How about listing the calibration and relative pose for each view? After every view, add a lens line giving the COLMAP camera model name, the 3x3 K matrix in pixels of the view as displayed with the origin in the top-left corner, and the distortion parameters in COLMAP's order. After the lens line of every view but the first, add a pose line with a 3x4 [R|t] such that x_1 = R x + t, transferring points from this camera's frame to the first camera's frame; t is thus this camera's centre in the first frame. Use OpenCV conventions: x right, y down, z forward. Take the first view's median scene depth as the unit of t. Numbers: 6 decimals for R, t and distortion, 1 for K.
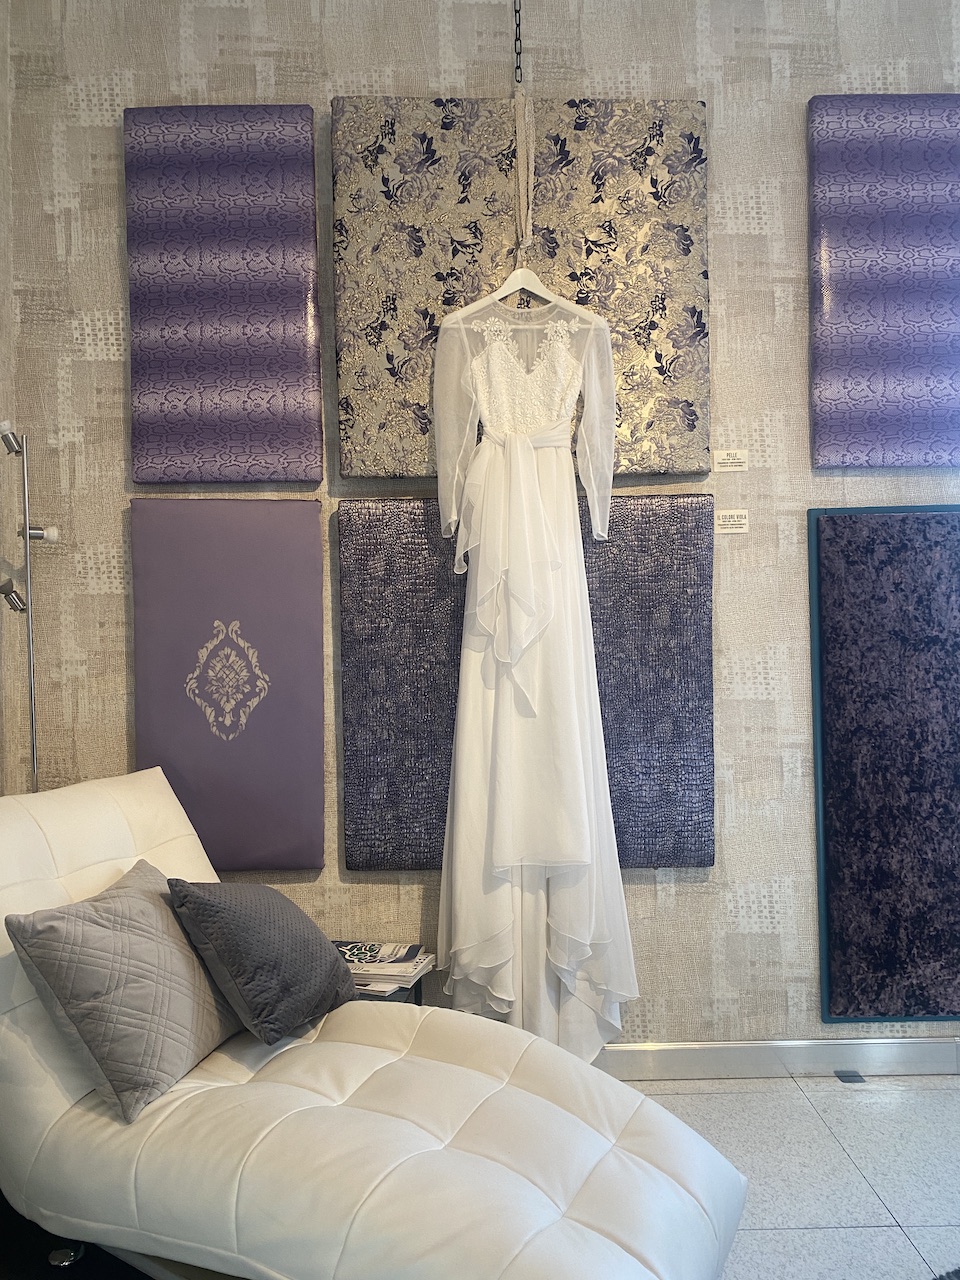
lens RADIAL K [[971.0, 0, 492.9], [0, 971.0, 645.2], [0, 0, 1]] dist [0.015881, -0.003049]
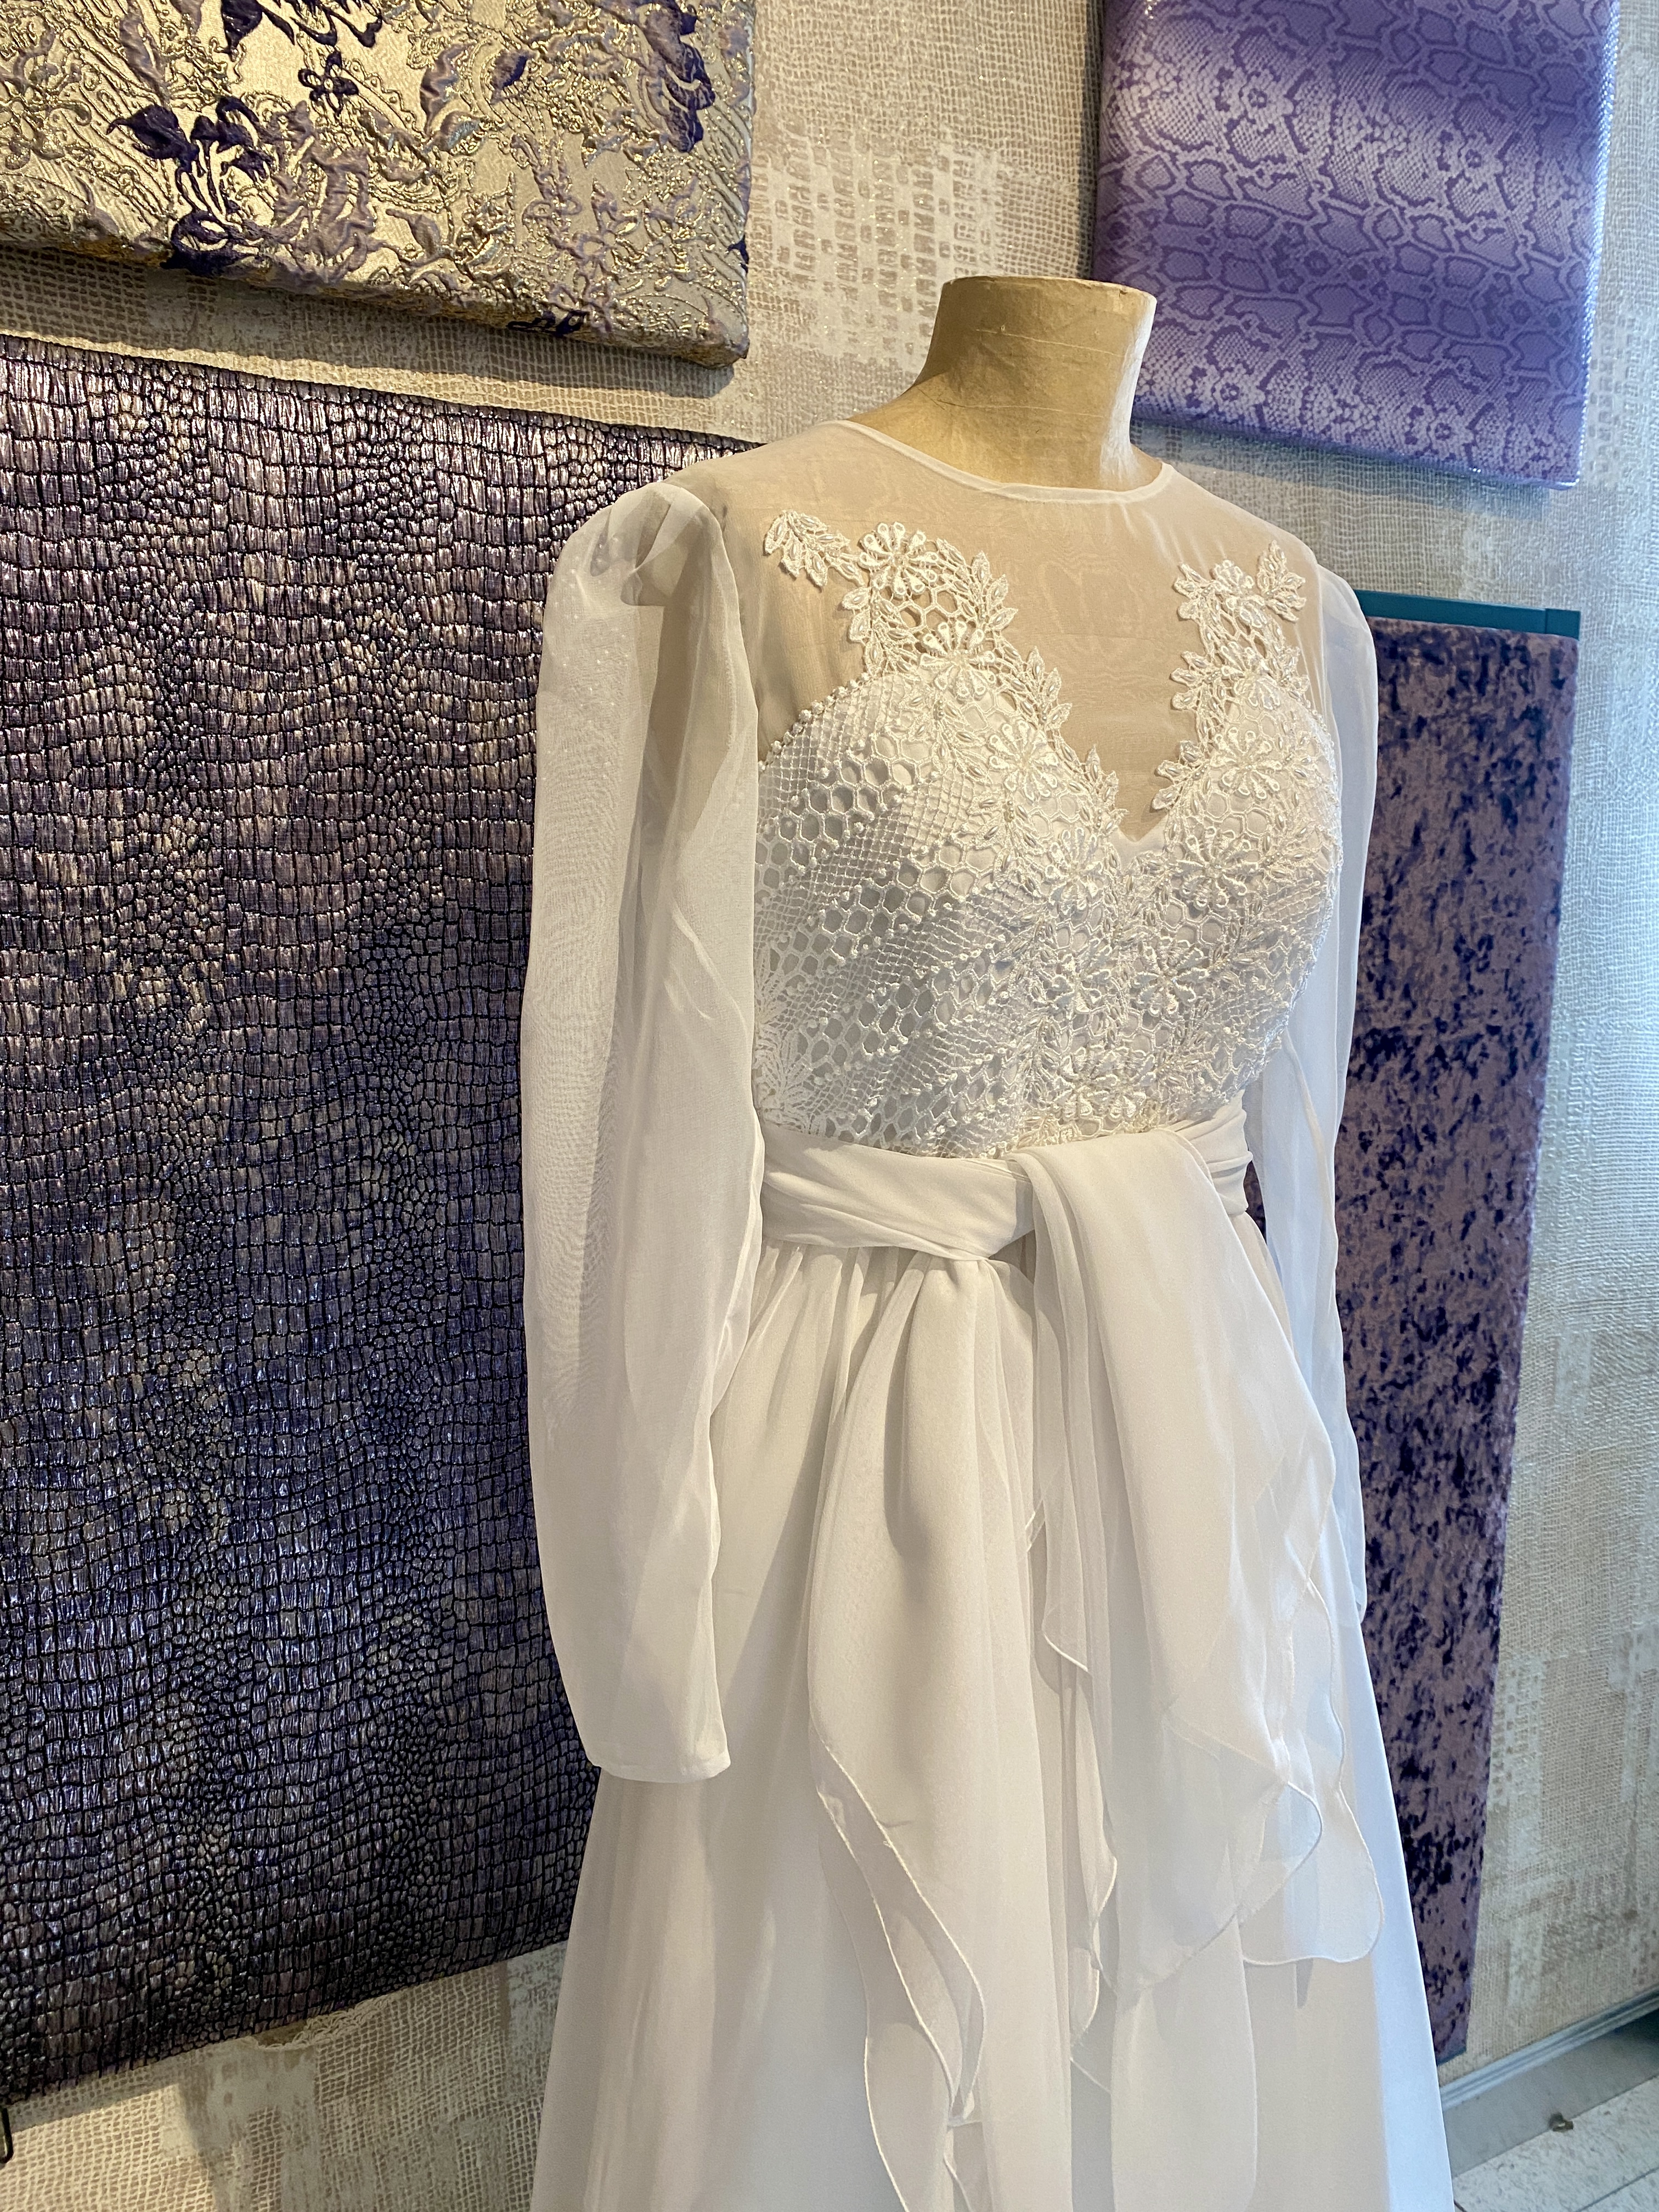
lens RADIAL K [[1680.0, 0, 820.1], [0, 1680.0, 1098.8], [0, 0, 1]] dist [0.009788, 0.002026]
pose [[0.888991, -0.034492, 0.456624, 0.044423], [-0.034380, 0.989318, 0.141664, -0.057352], [-0.456632, -0.141637, 0.878309, 0.607954]]
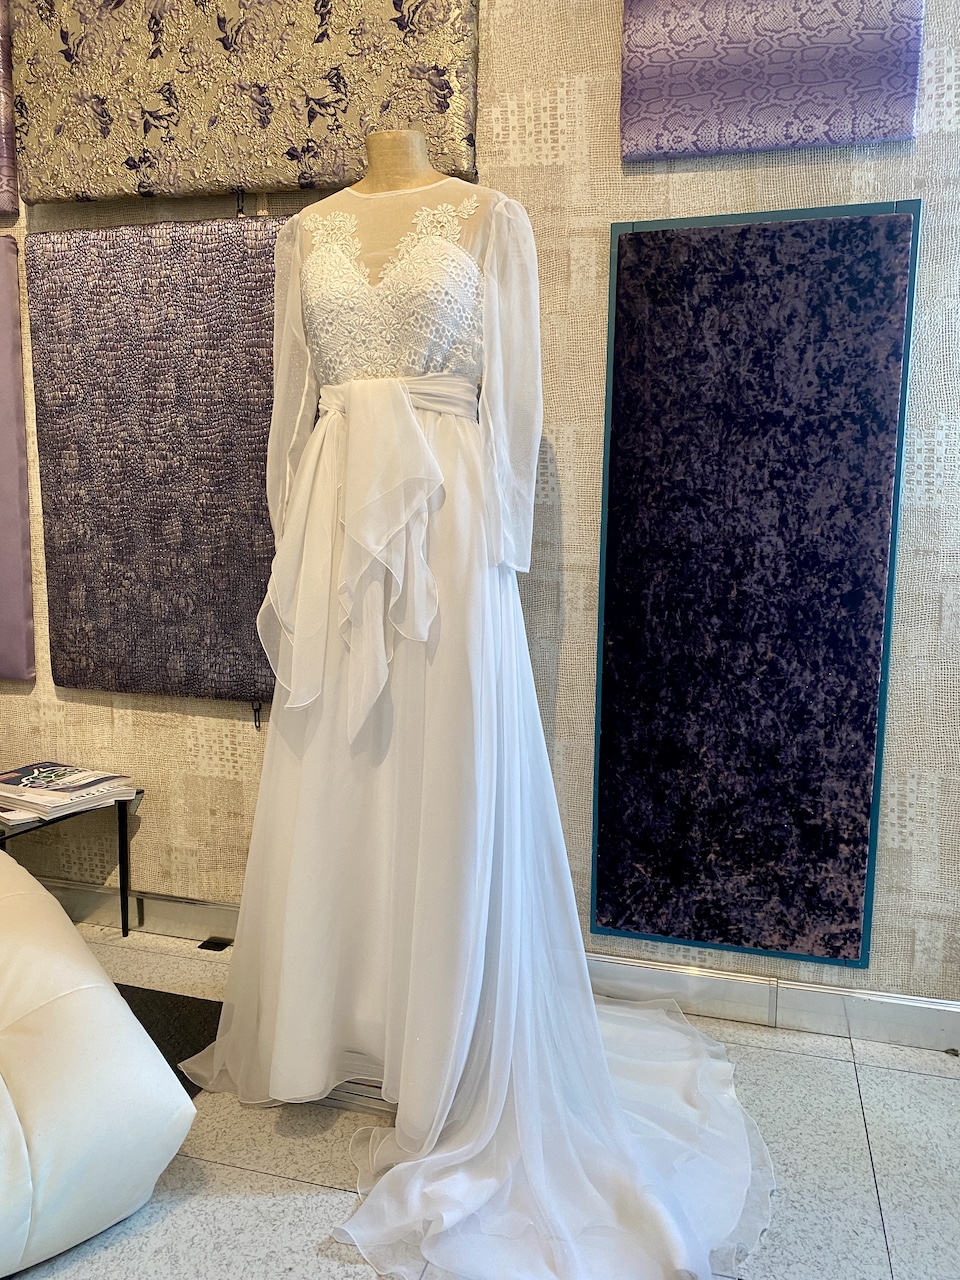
lens RADIAL K [[971.0, 0, 492.9], [0, 971.0, 645.2], [0, 0, 1]] dist [0.015881, -0.003049]
pose [[0.961625, 0.071005, -0.265019, 0.455404], [-0.034982, 0.989779, 0.138253, 0.063792], [0.272127, -0.123676, 0.954280, 0.285501]]
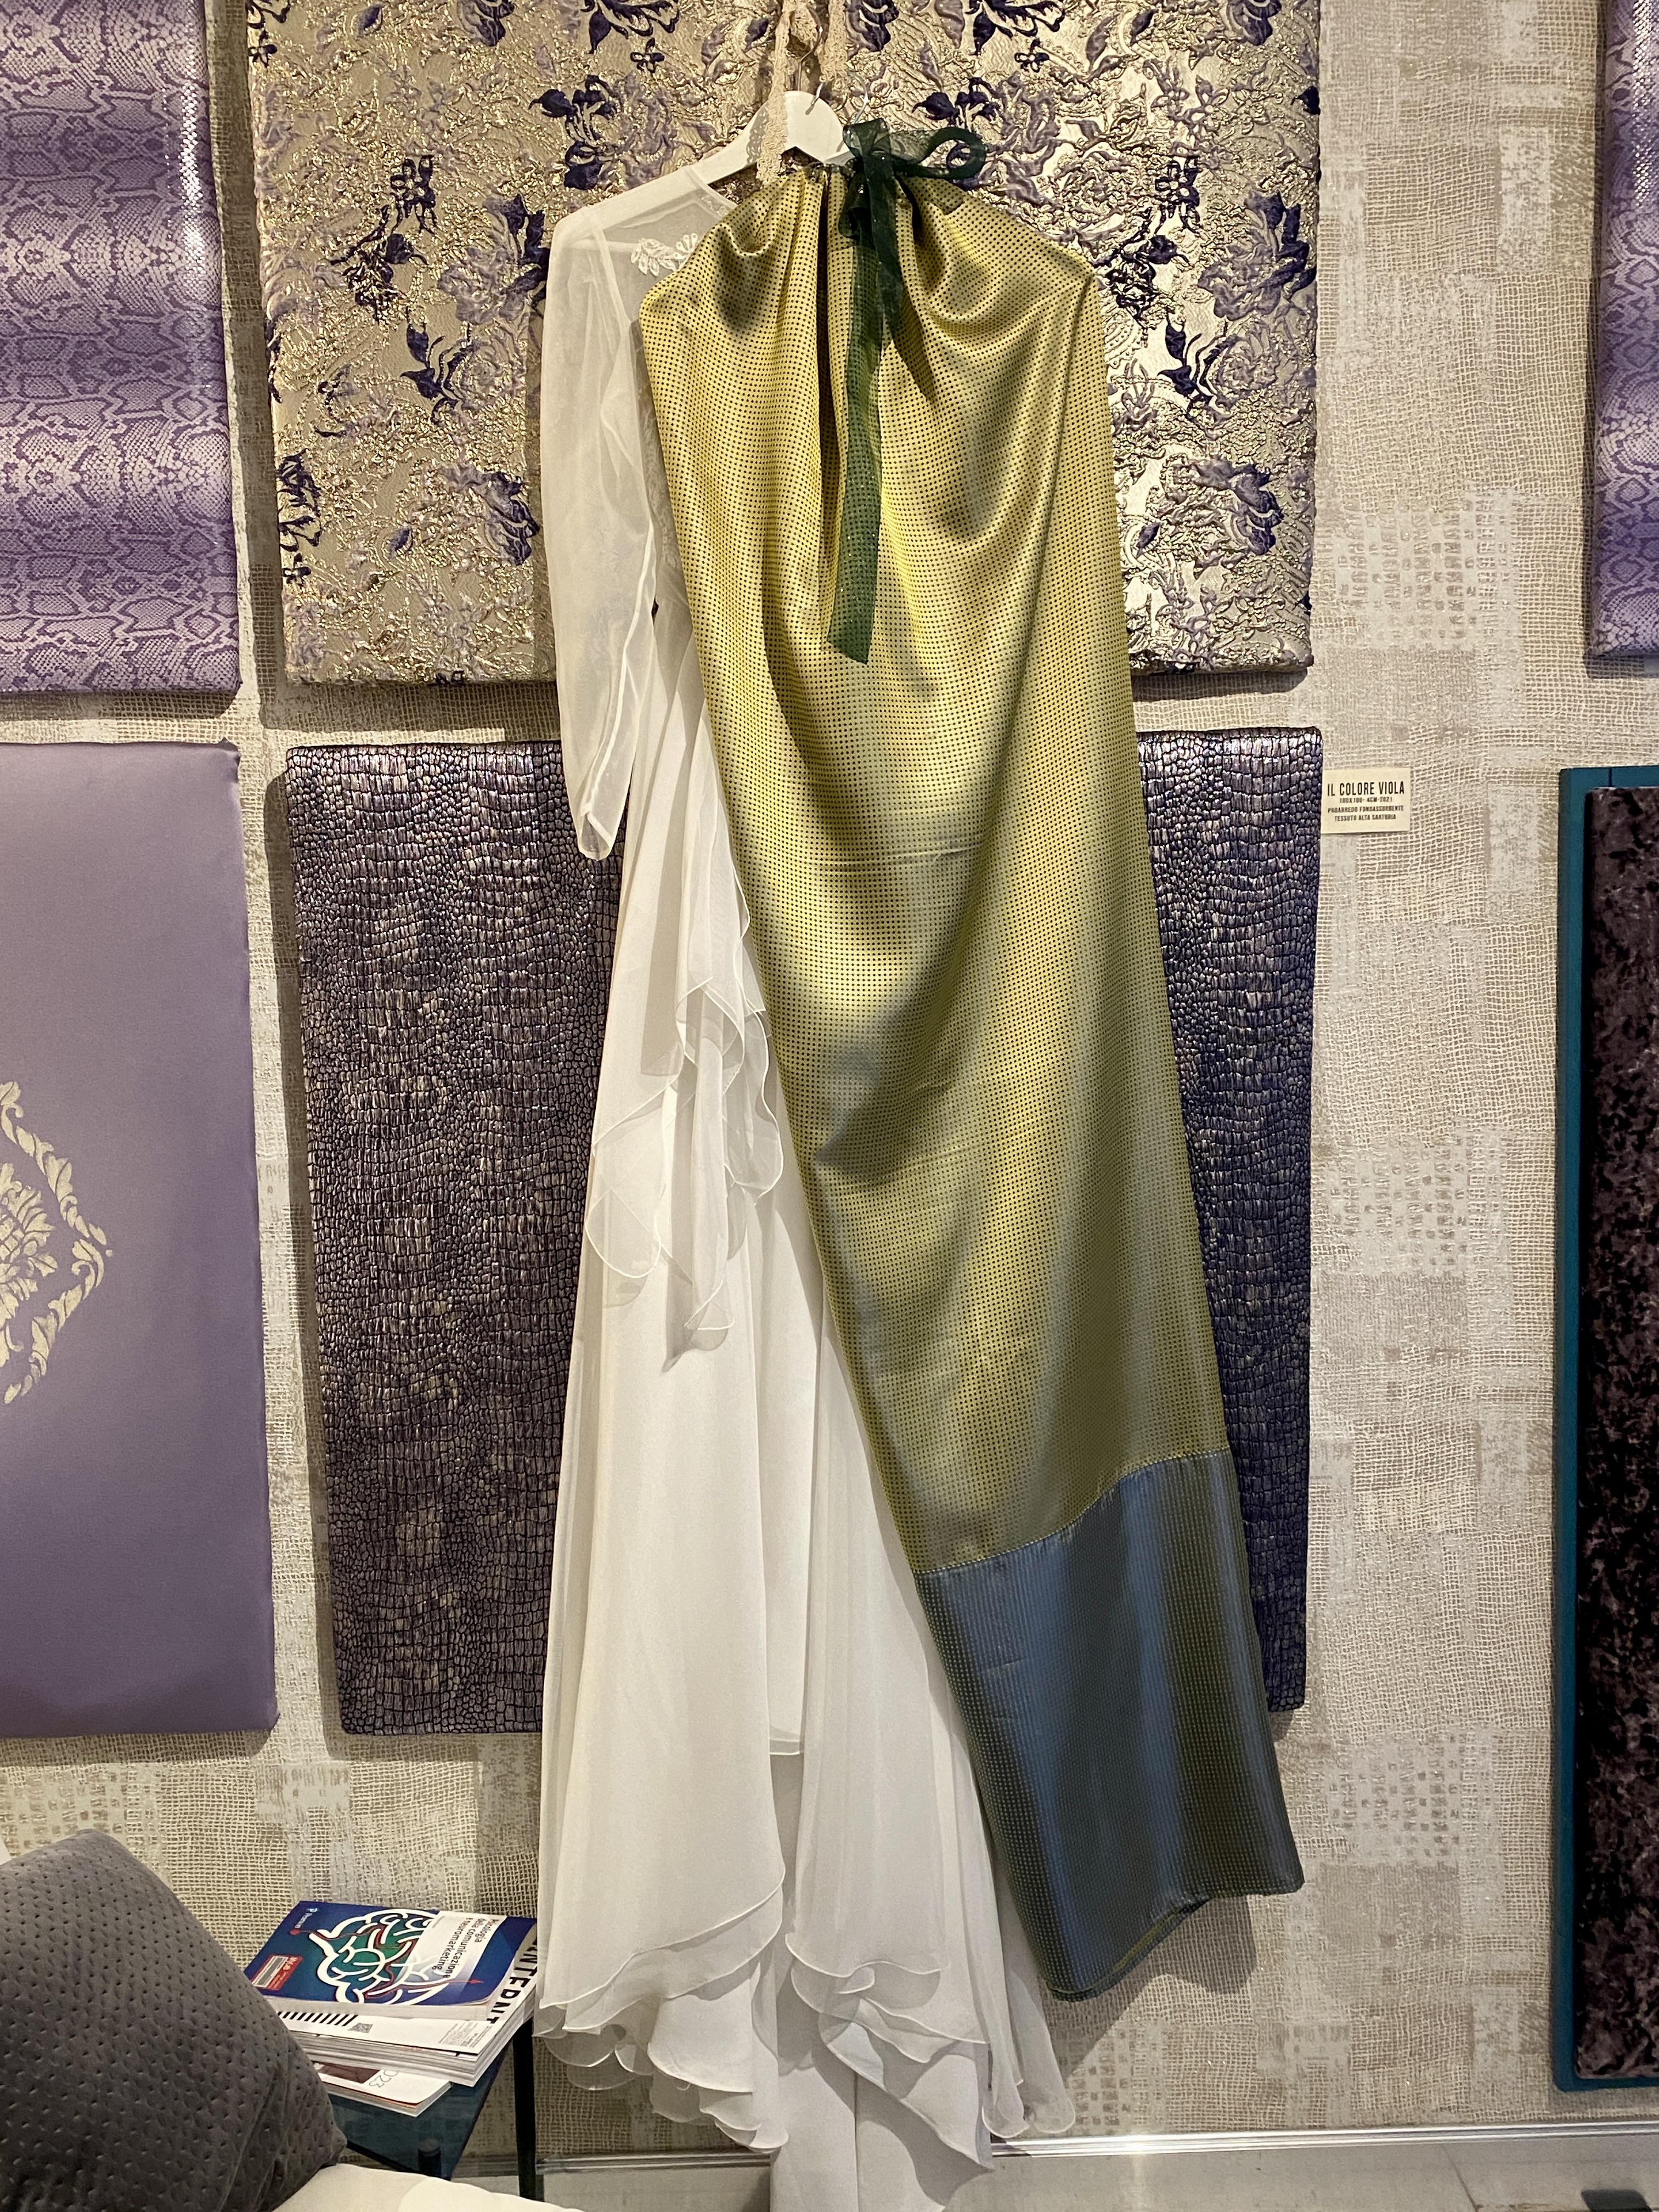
lens RADIAL K [[2133.6, 0, 829.5], [0, 2133.6, 1106.0], [0, 0, 1]] dist [0.000225, 0.017130]
pose [[0.999699, -0.003644, 0.024256, 0.023334], [0.000903, 0.993702, 0.112049, -0.105244], [-0.024511, -0.111993, 0.993407, 0.193581]]
